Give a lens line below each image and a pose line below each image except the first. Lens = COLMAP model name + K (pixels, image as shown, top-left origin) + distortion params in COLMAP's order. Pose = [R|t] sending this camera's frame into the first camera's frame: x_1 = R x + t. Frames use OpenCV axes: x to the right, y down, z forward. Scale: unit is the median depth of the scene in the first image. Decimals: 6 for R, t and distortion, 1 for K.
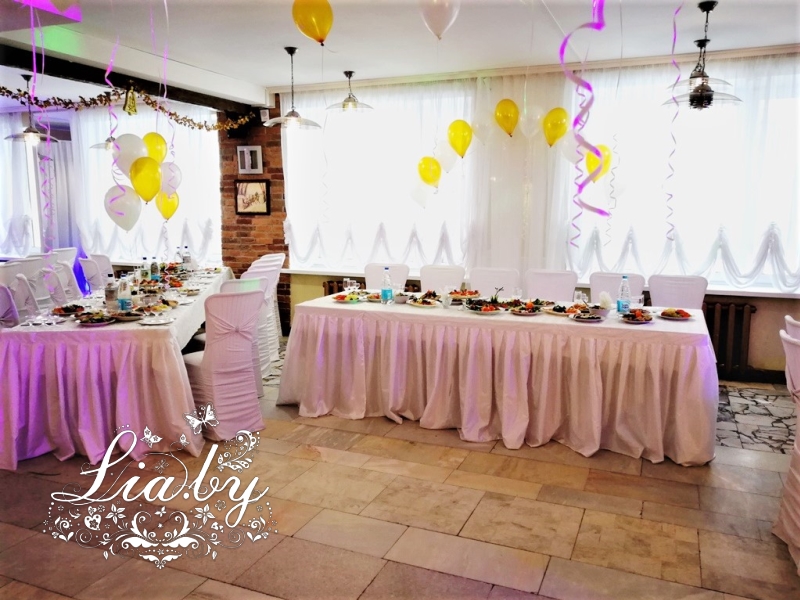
lens RADIAL K [[661.8, 0, 405.1], [0, 661.8, 300.2], [0, 0, 1]] dist [-0.010392, 0.046327]
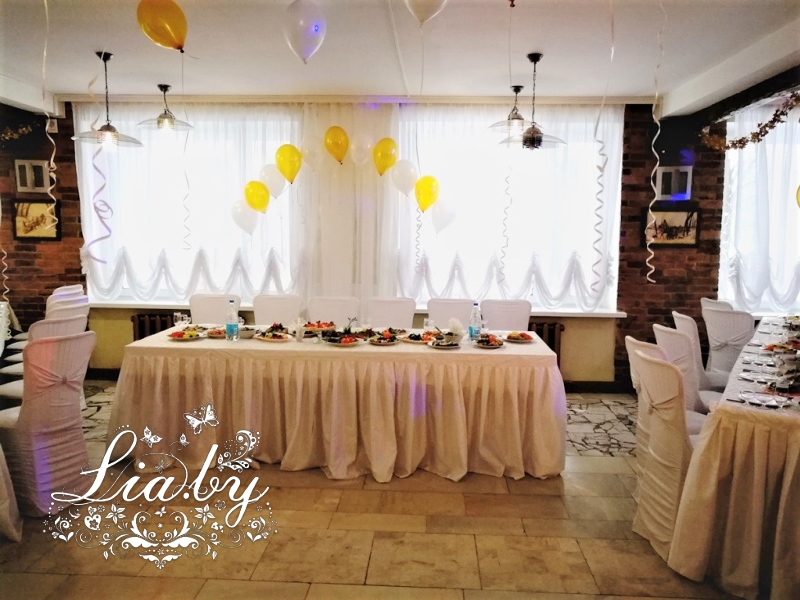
lens RADIAL K [[661.8, 0, 400.7], [0, 661.8, 301.7], [0, 0, 1]] dist [-0.010392, 0.046327]
pose [[0.936615, -0.028955, 0.349162, -0.135452], [0.038754, 0.999026, -0.021111, -0.019879], [-0.348210, 0.033304, 0.936825, 0.053918]]
